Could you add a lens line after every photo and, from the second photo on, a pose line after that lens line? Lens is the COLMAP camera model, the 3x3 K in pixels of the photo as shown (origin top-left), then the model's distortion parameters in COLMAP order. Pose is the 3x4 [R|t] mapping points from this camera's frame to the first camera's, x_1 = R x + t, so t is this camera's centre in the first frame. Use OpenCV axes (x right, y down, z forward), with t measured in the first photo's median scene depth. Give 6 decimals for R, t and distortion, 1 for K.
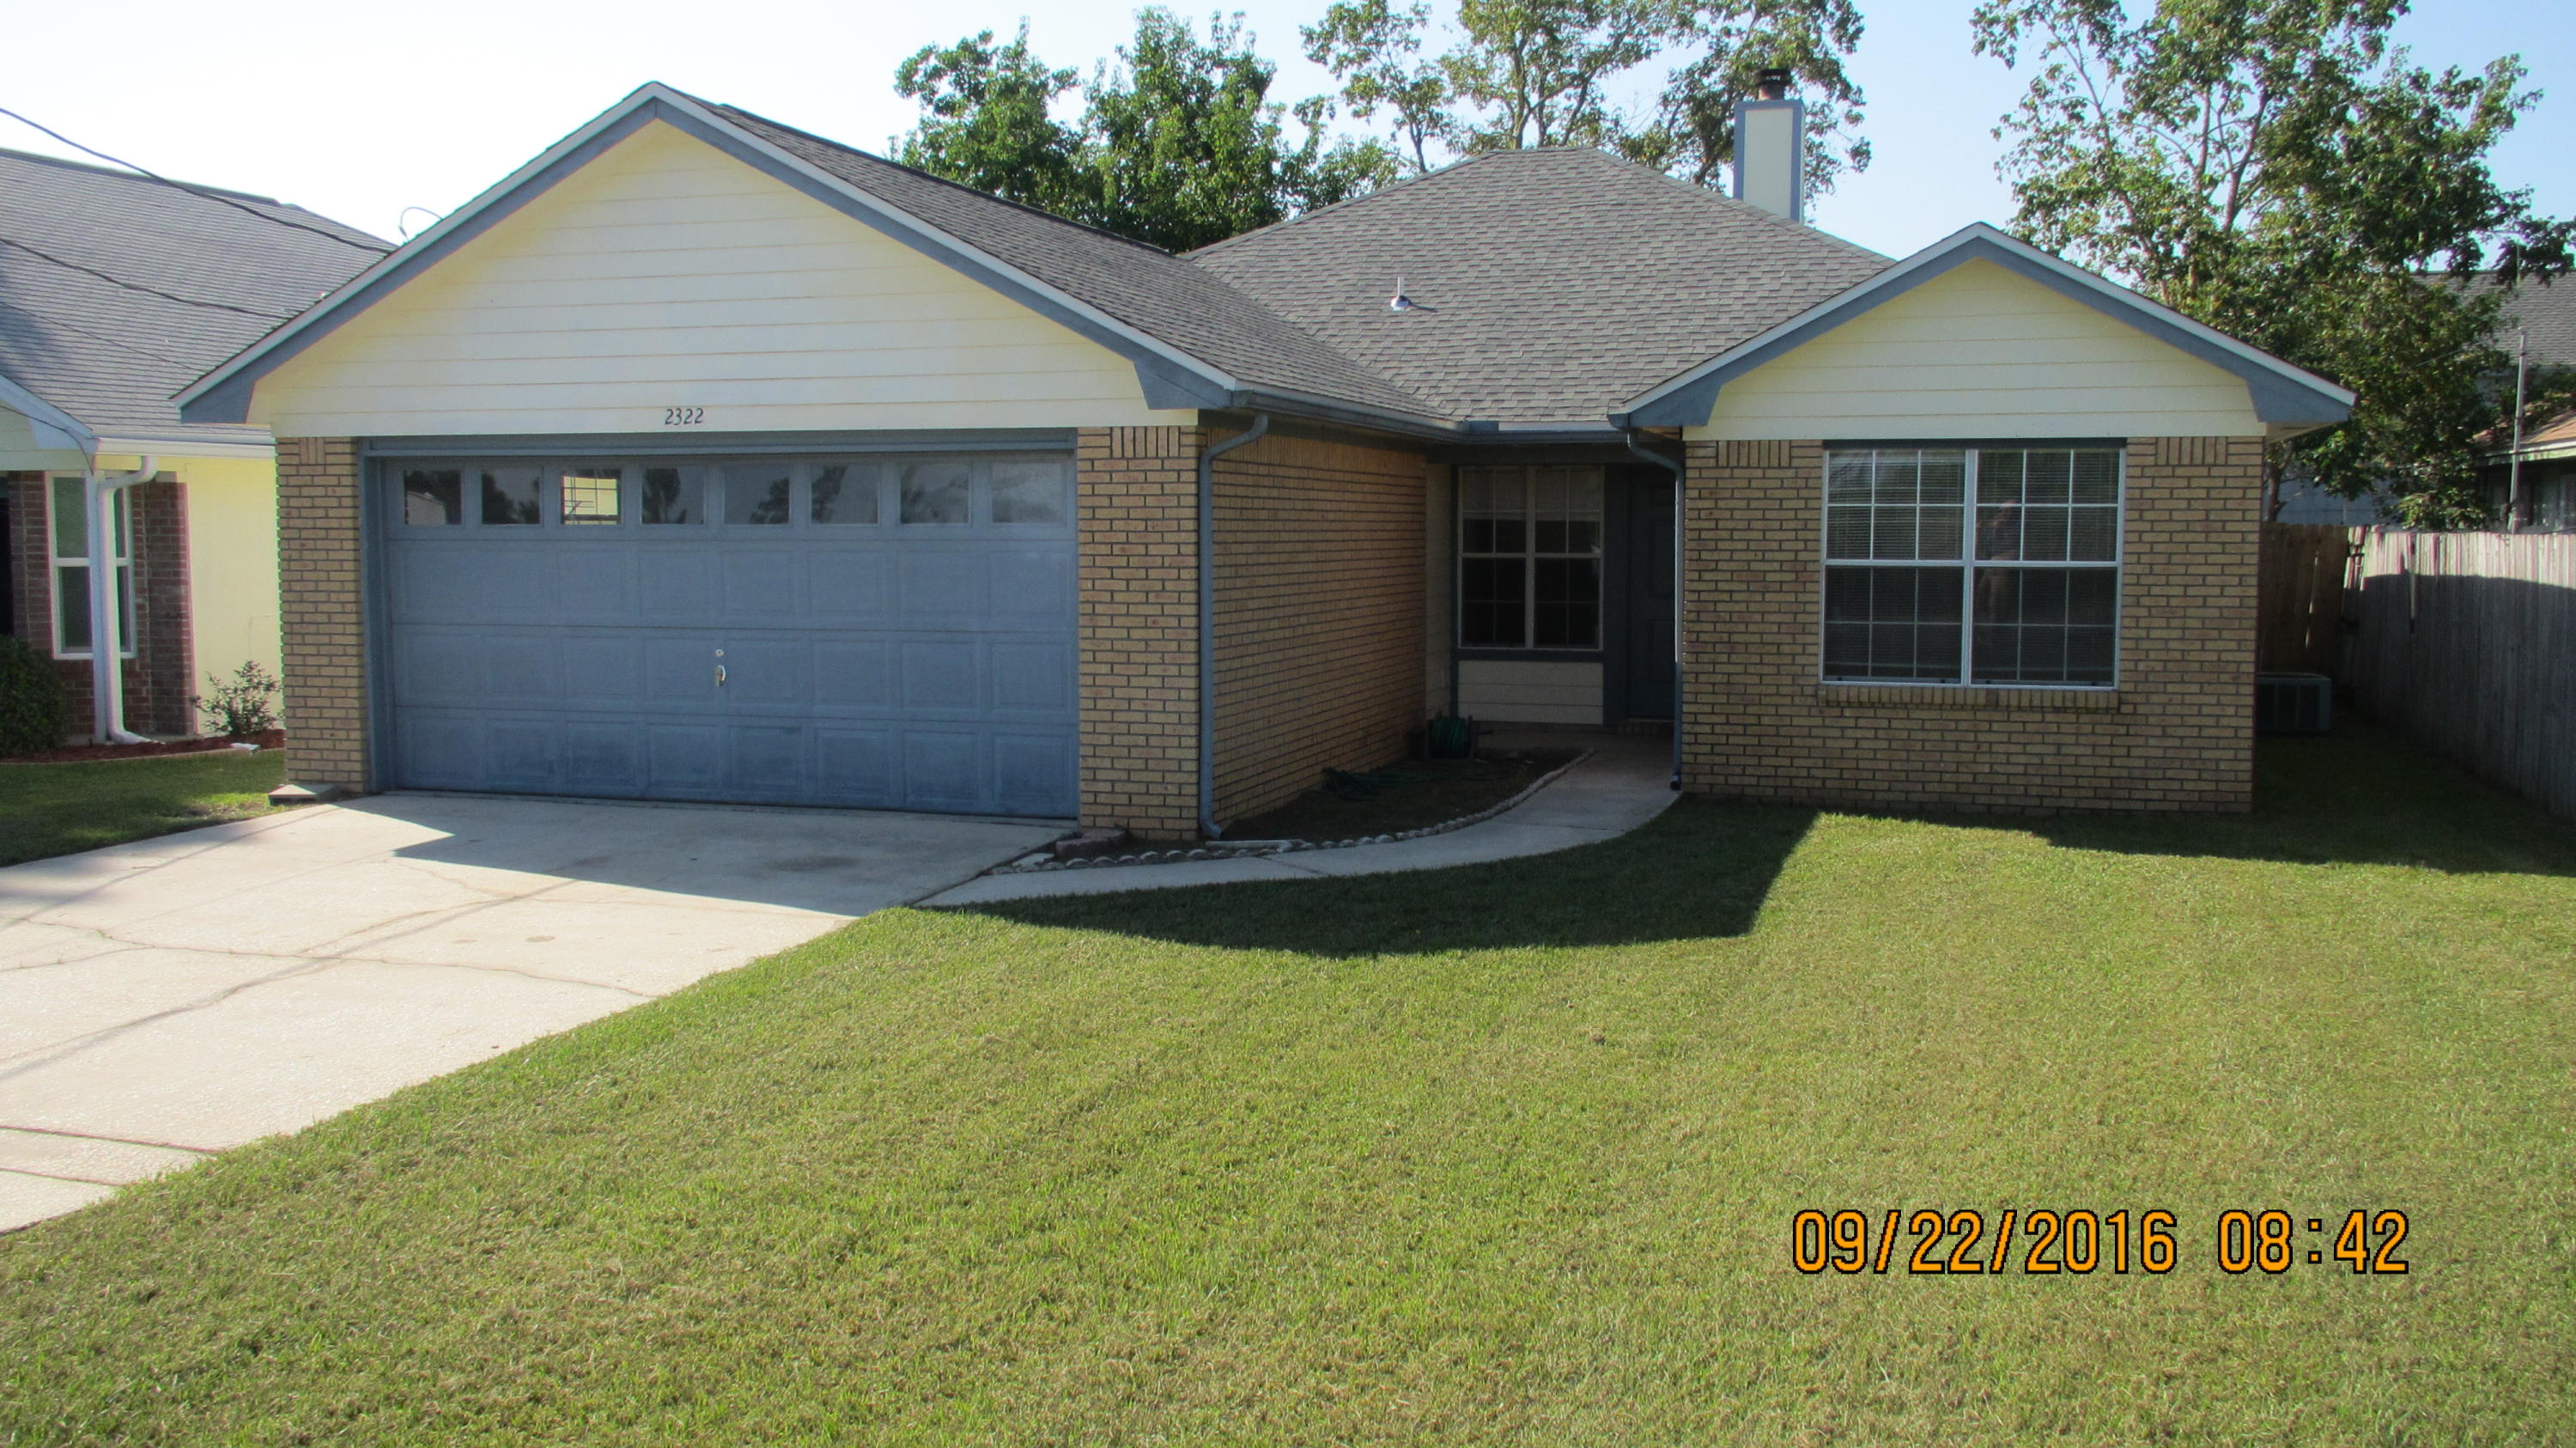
lens RADIAL K [[2227.6, 0, 1288.0], [0, 2227.6, 724.0], [0, 0, 1]] dist [0.000726, -0.010327]
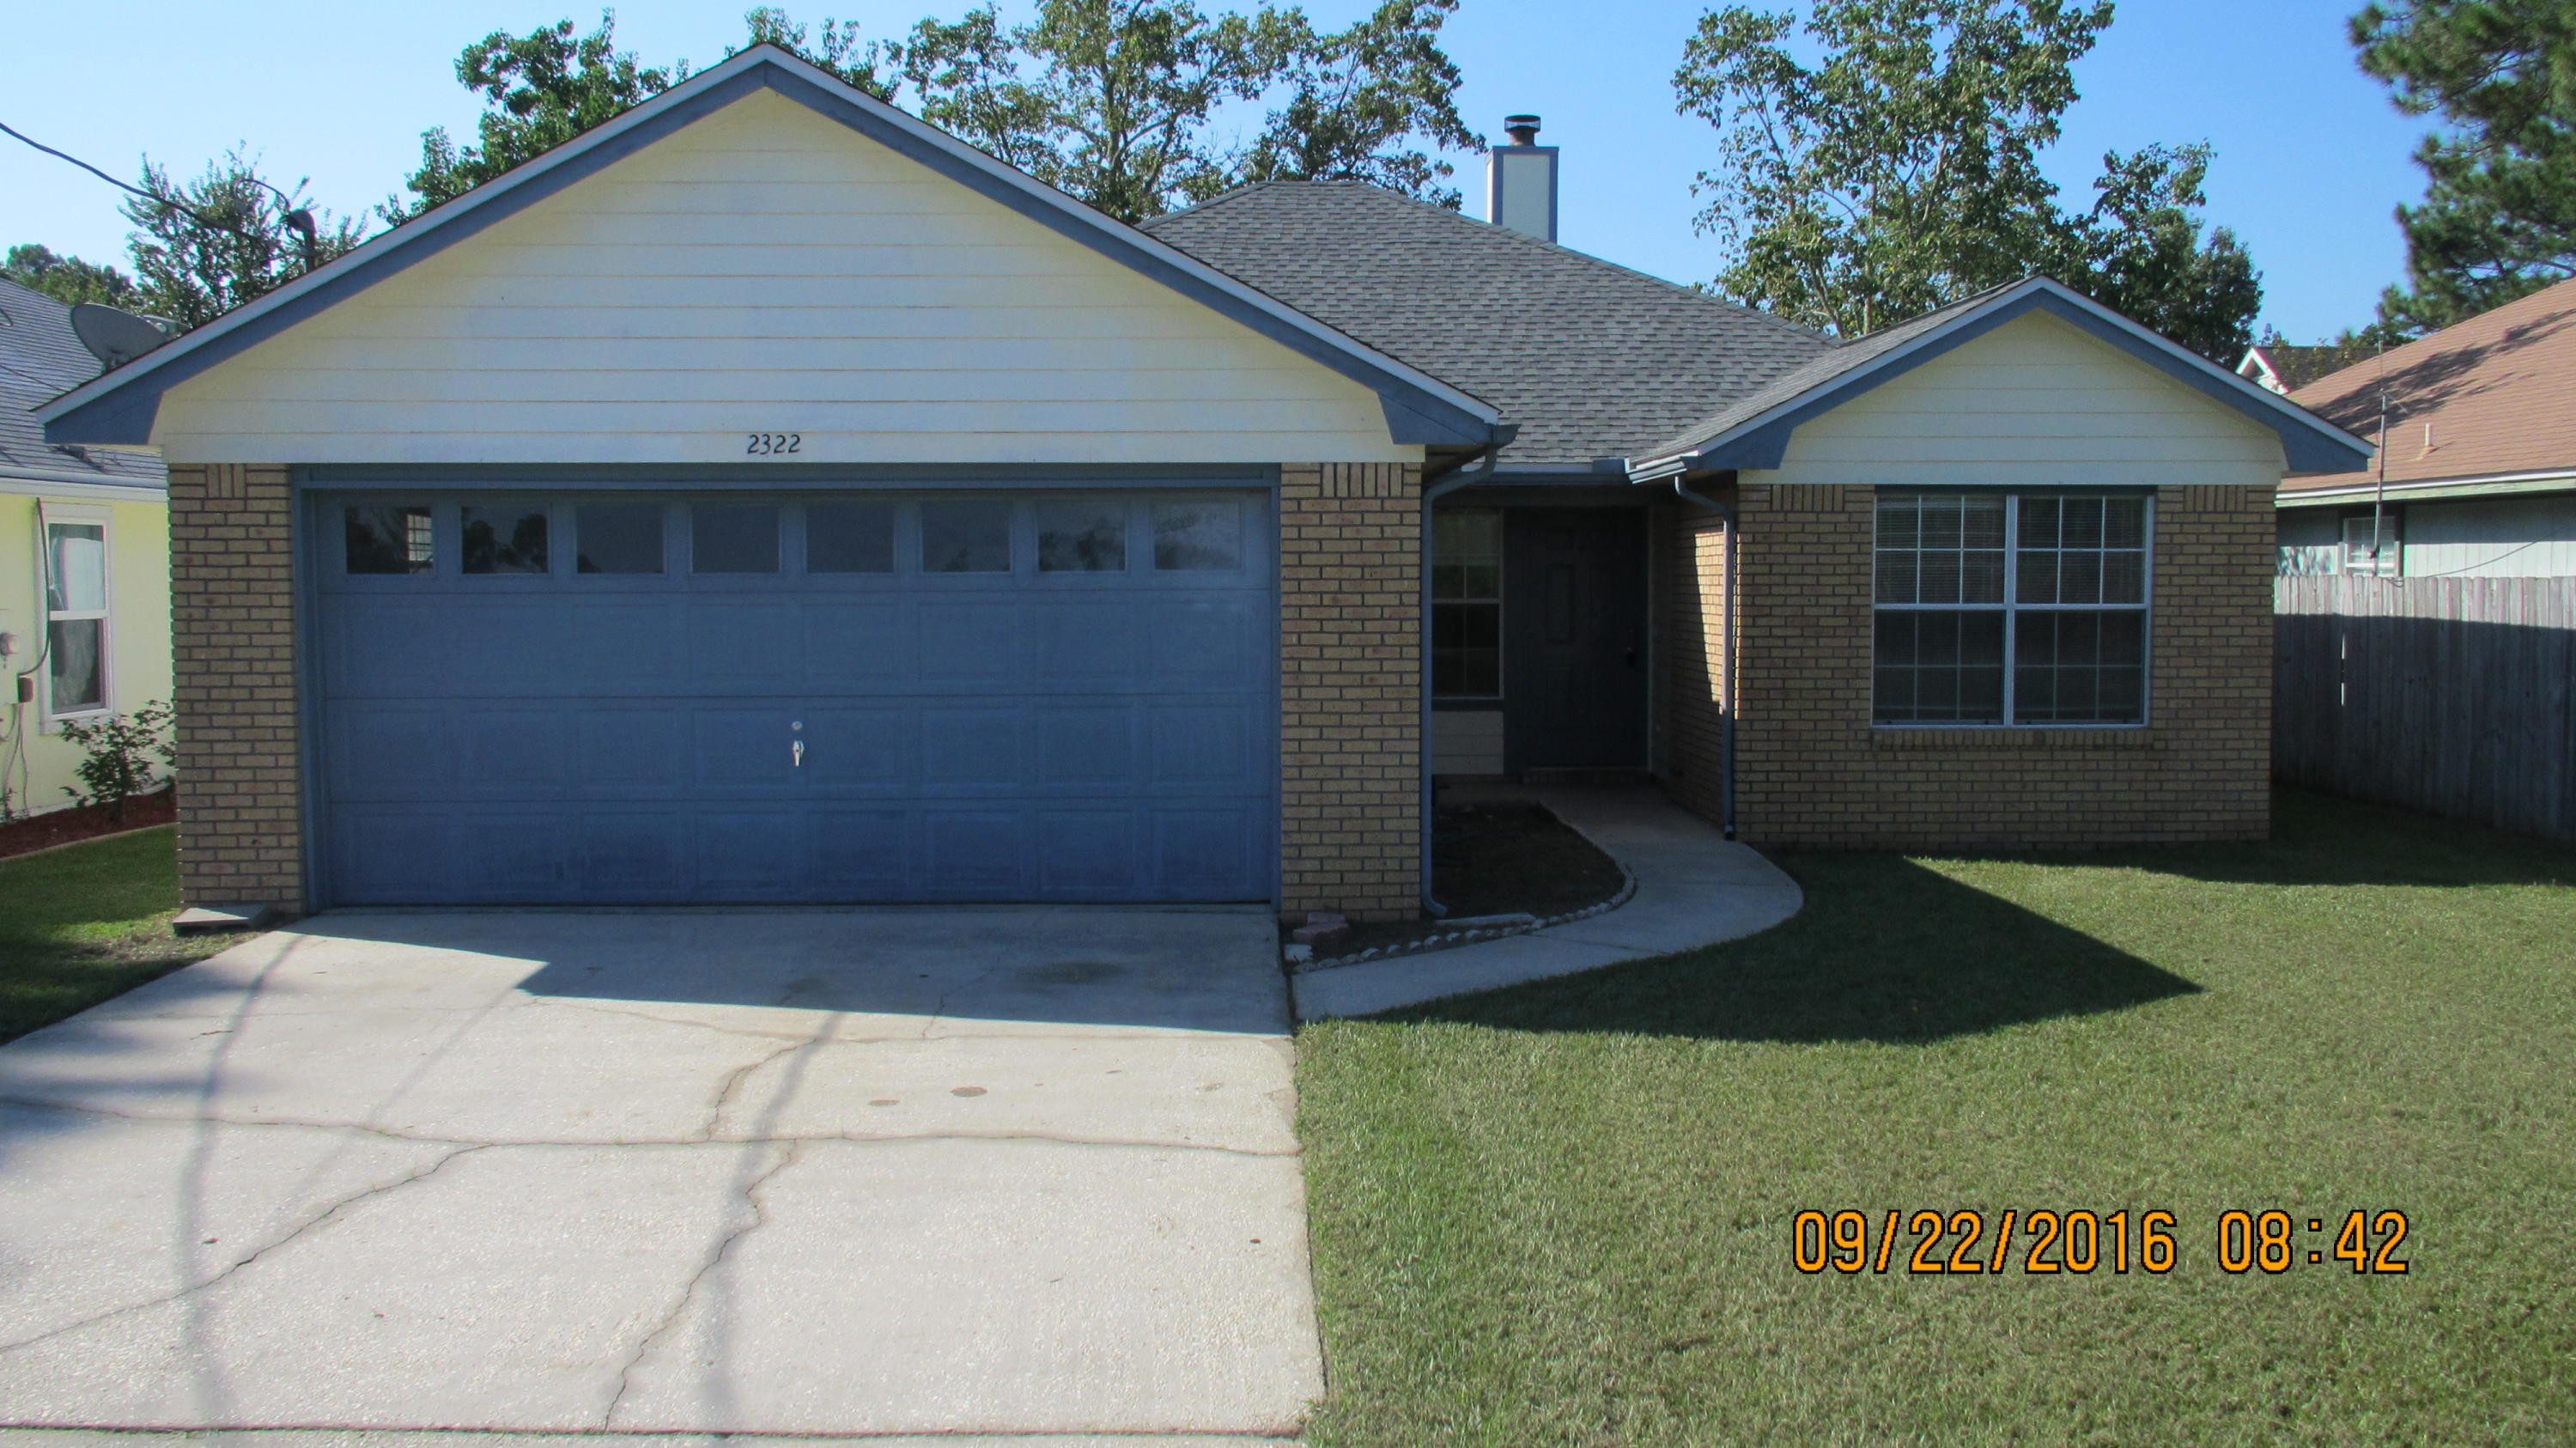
lens RADIAL K [[2227.6, 0, 1288.0], [0, 2227.6, 724.0], [0, 0, 1]] dist [0.000726, -0.010327]
pose [[0.947493, -0.024998, 0.318798, -0.337519], [0.031039, 0.999422, -0.013883, -0.014641], [-0.318267, 0.023049, 0.947721, 0.140461]]
